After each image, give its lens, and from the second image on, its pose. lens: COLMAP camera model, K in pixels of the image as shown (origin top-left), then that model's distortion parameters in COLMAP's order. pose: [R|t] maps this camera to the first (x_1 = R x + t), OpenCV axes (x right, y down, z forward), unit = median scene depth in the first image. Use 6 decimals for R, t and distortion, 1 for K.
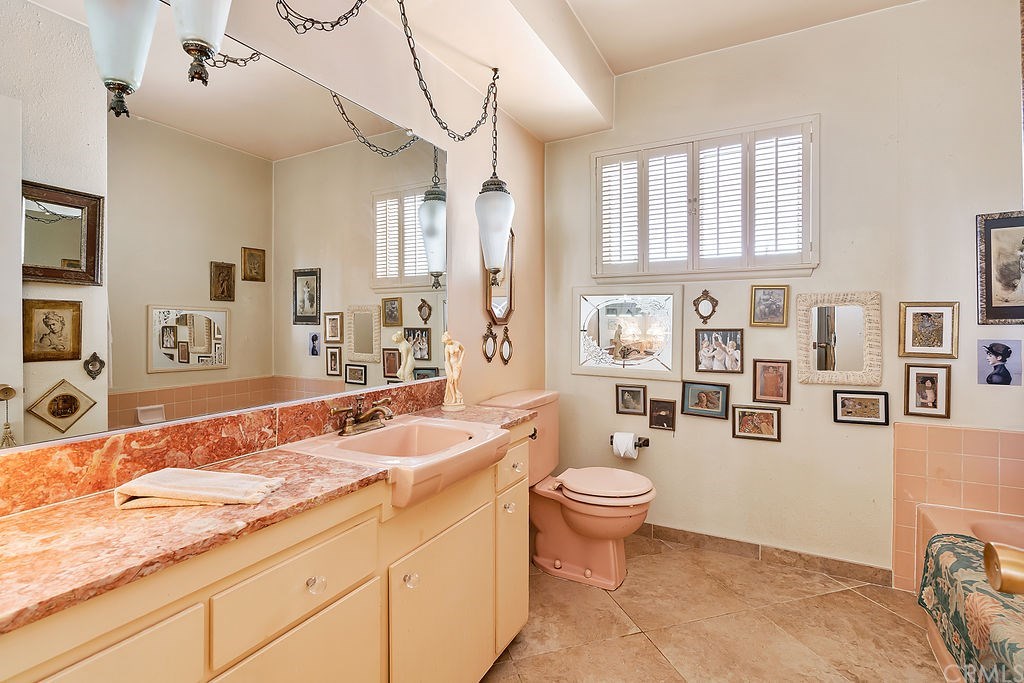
lens RADIAL K [[479.4, 0, 512.6], [0, 479.4, 334.5], [0, 0, 1]] dist [-0.011017, 0.002796]
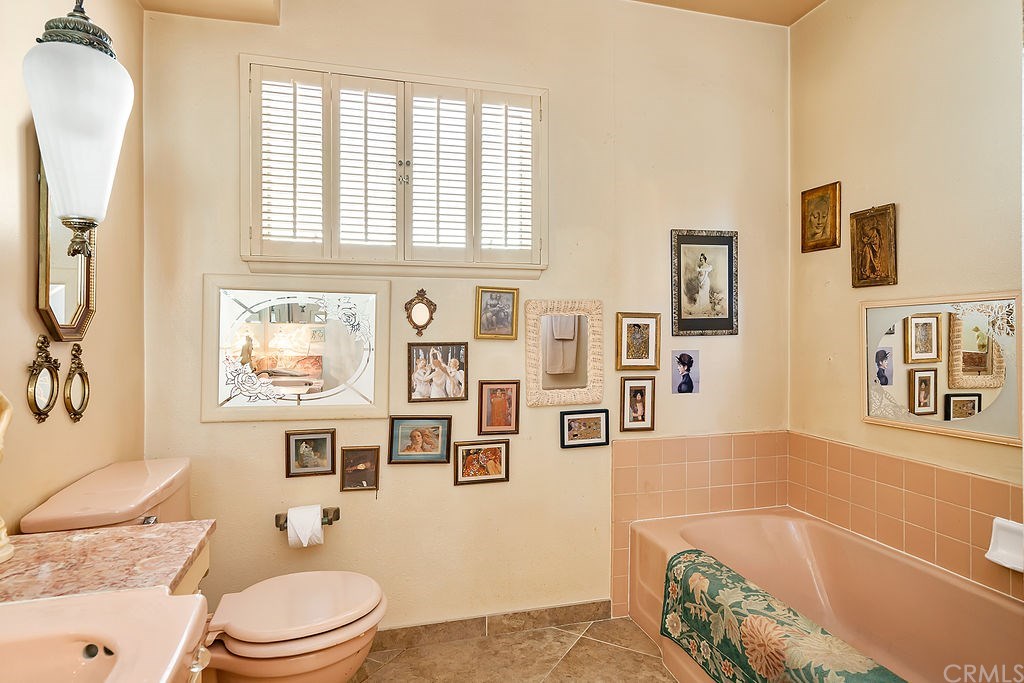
lens RADIAL K [[571.7, 0, 512.3], [0, 571.7, 334.7], [0, 0, 1]] dist [0.002624, 0.003315]
pose [[0.721122, -0.004351, 0.692794, -0.106422], [0.015454, 0.999832, -0.009807, -0.014247], [-0.692636, 0.017779, 0.721068, 0.291174]]
